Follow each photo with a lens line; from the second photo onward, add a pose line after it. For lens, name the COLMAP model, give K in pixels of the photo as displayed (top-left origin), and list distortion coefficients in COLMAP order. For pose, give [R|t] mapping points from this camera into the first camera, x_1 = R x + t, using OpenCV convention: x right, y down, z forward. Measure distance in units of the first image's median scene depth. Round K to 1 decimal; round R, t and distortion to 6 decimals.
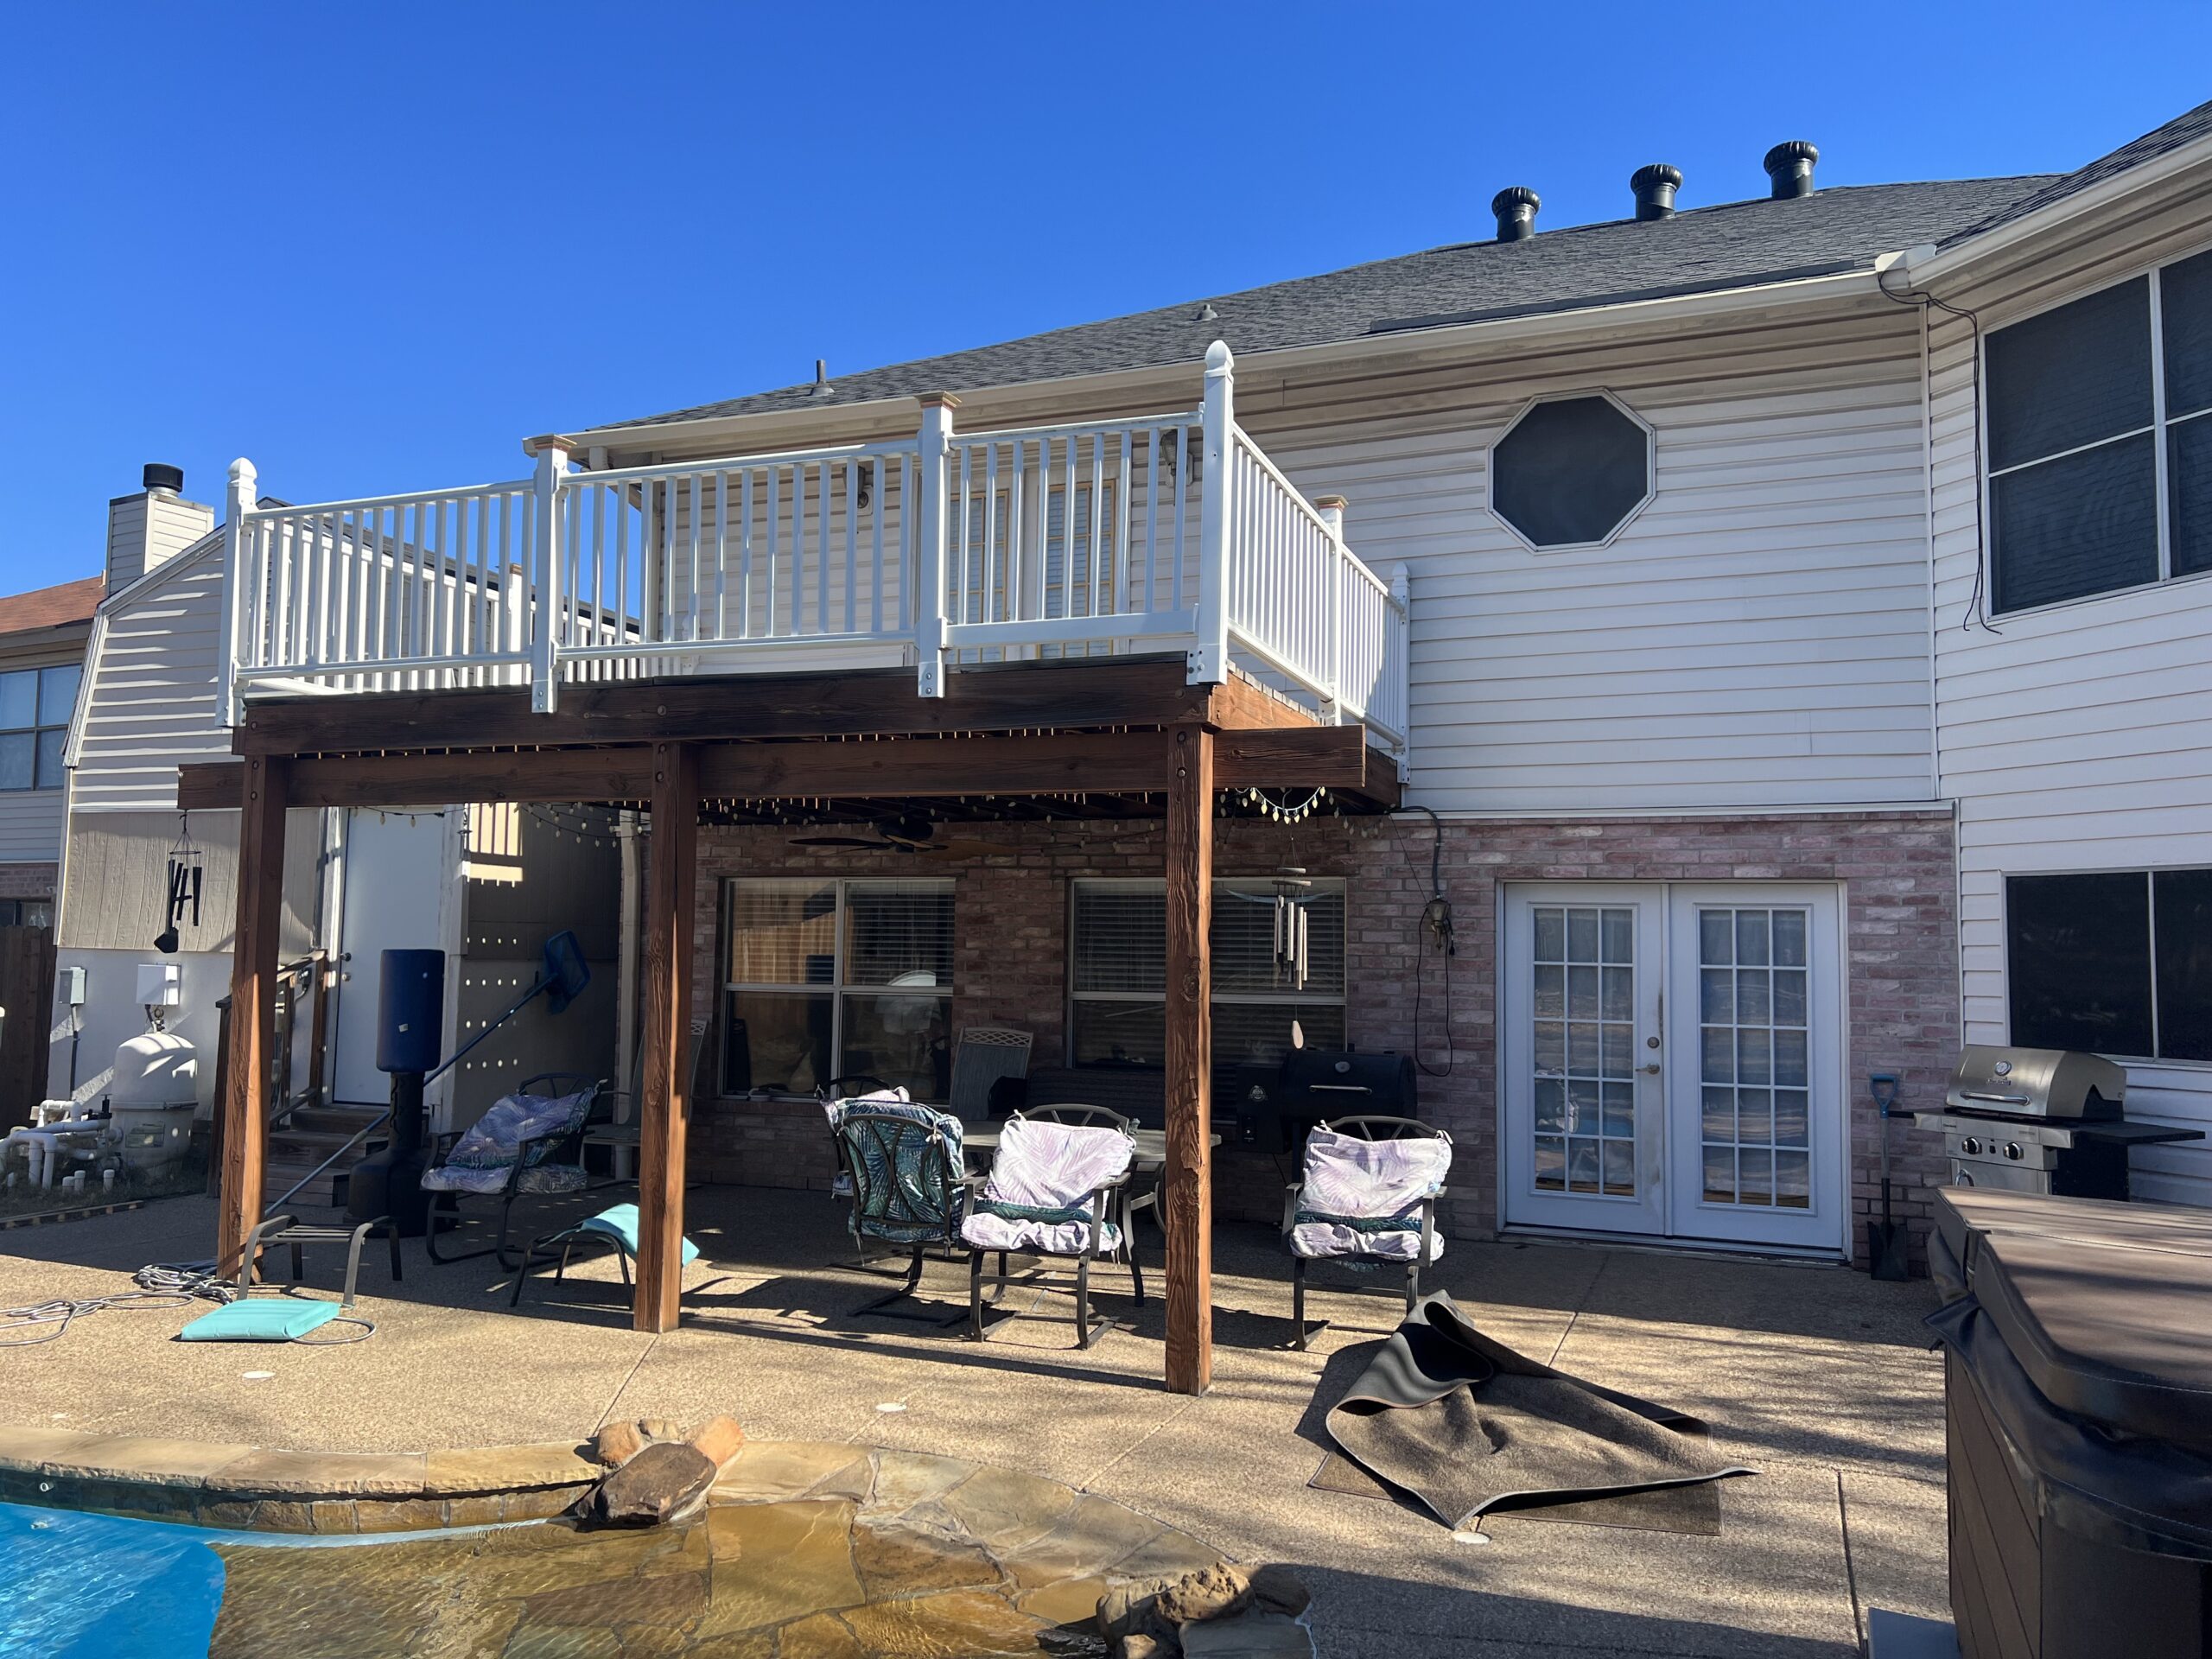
lens RADIAL K [[1680.6, 0, 1090.6], [0, 1680.6, 835.3], [0, 0, 1]] dist [0.029029, -0.012374]
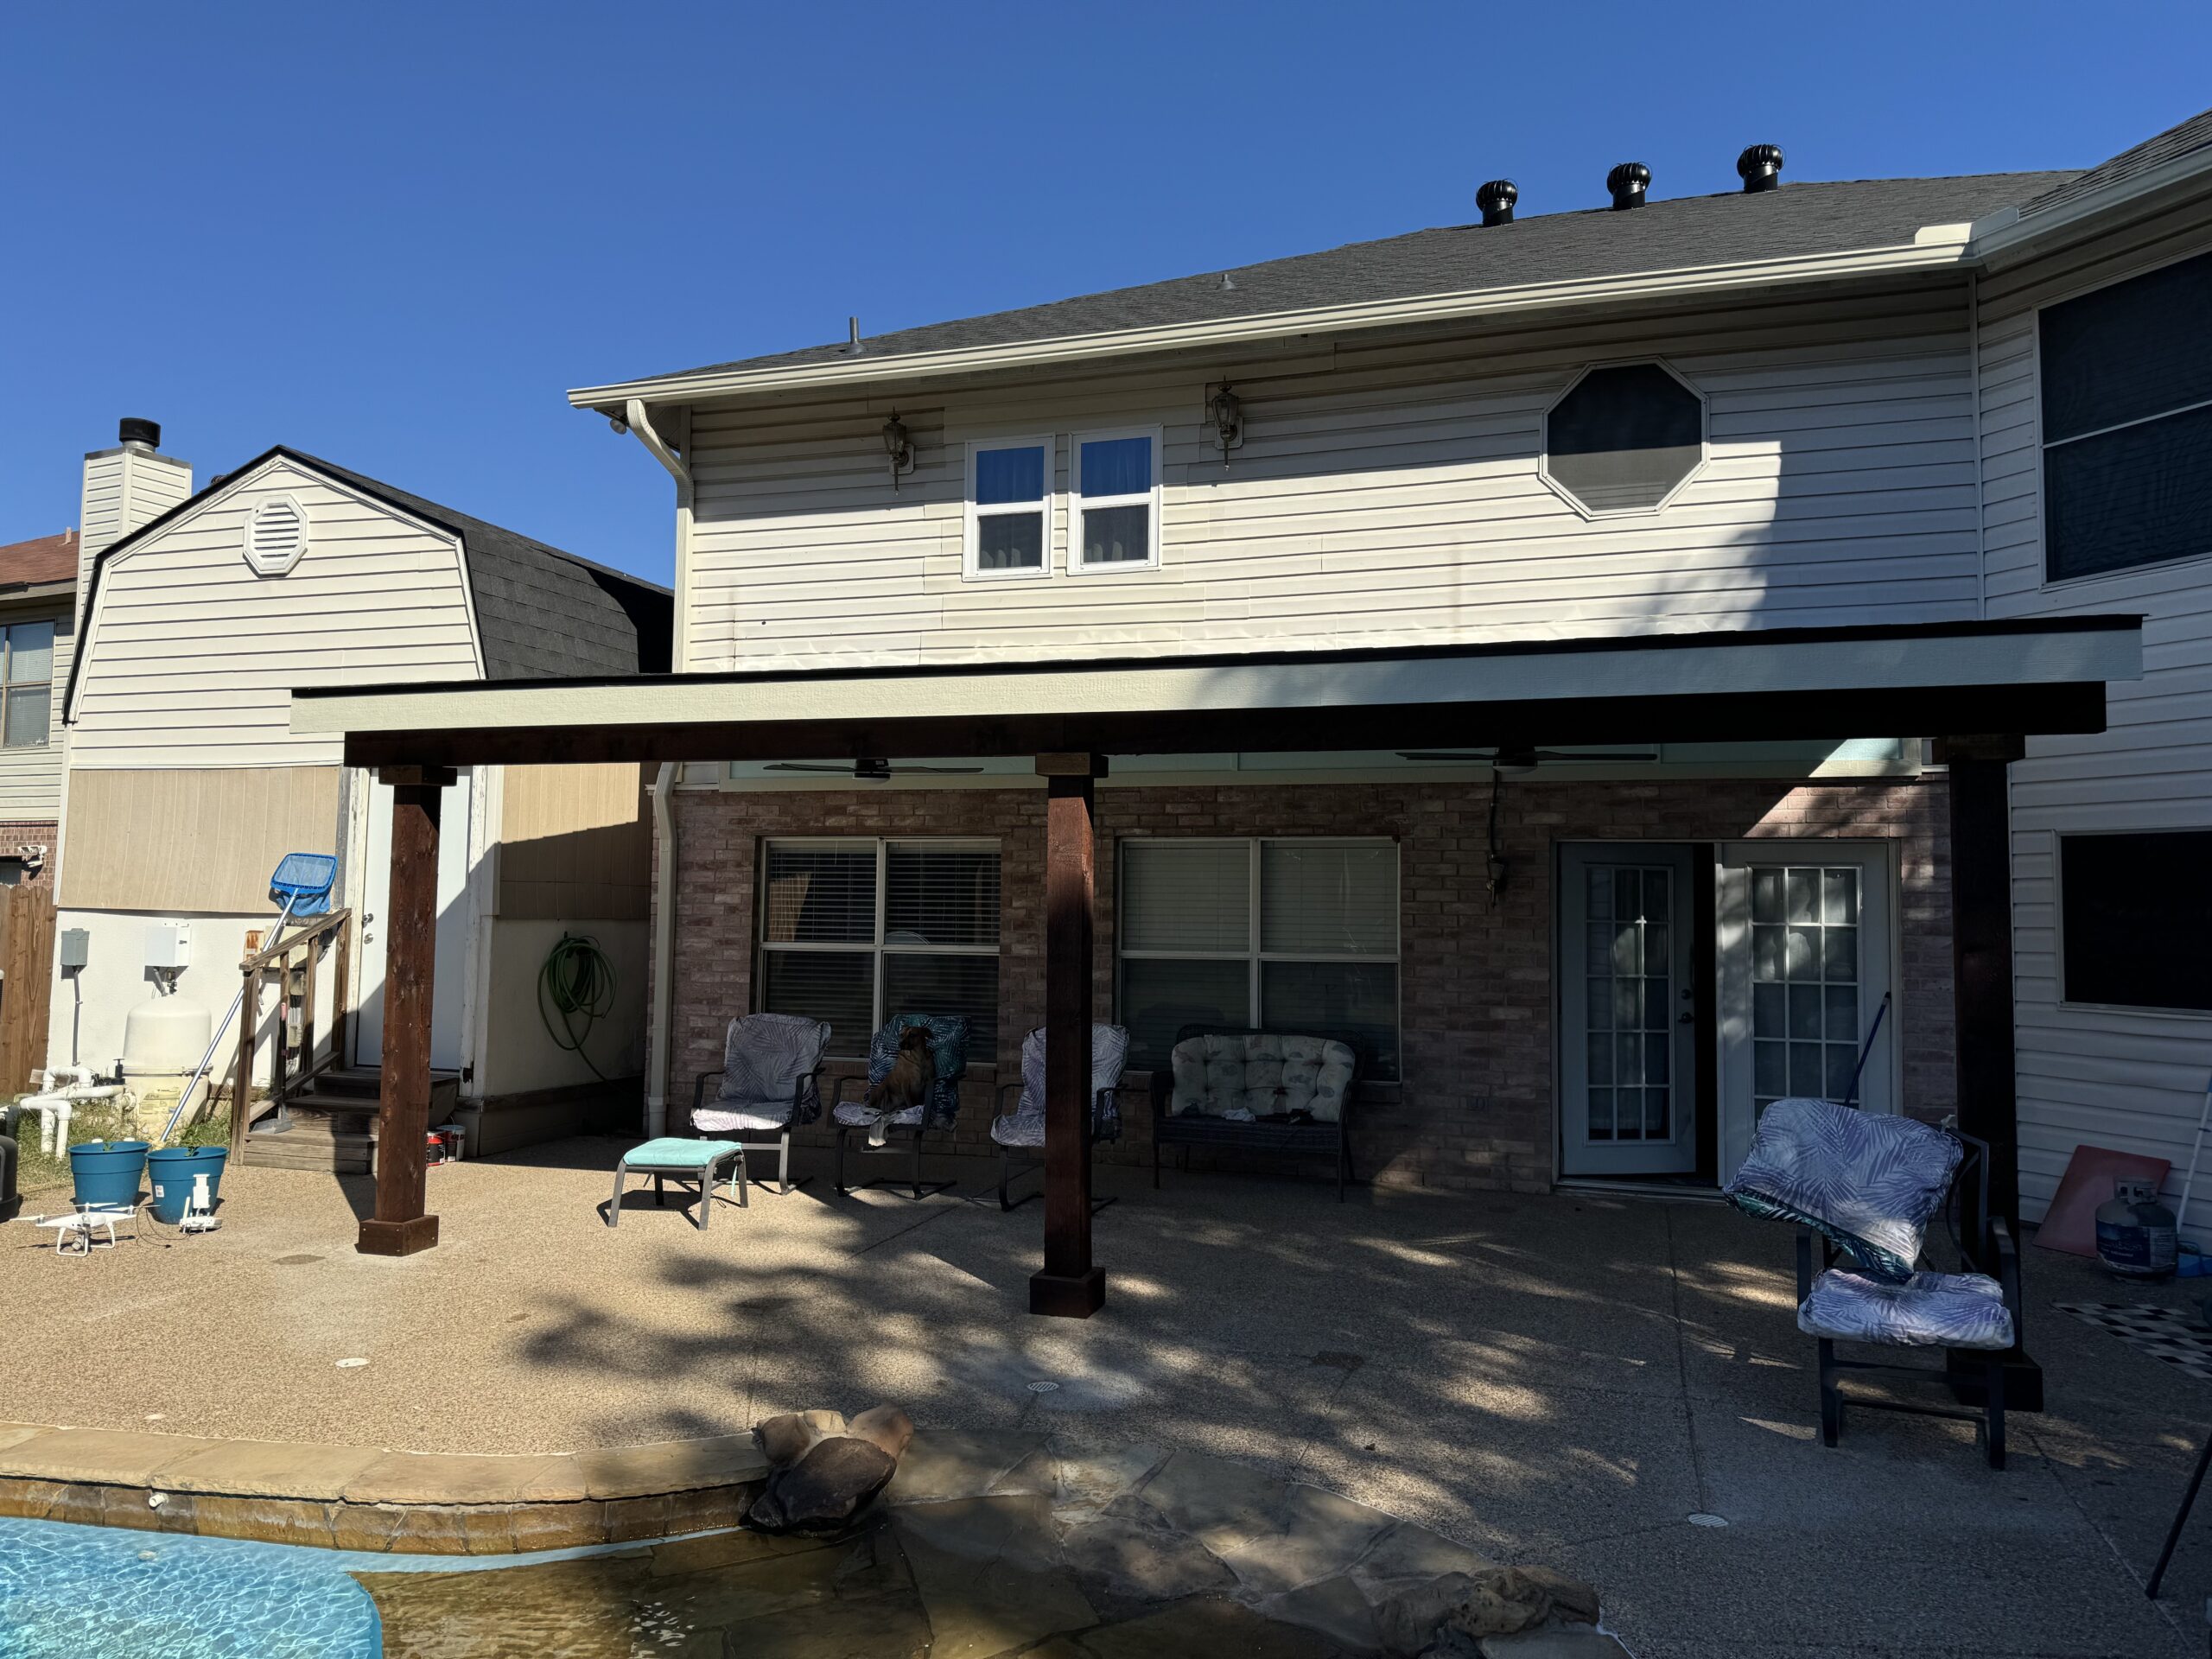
lens RADIAL K [[1576.8, 0, 1118.7], [0, 1576.8, 824.9], [0, 0, 1]] dist [0.048294, -0.059380]
pose [[0.997528, 0.002100, 0.070242, -0.084496], [-0.003155, 0.999884, 0.014913, 0.004197], [-0.070202, -0.015097, 0.997419, 0.062998]]
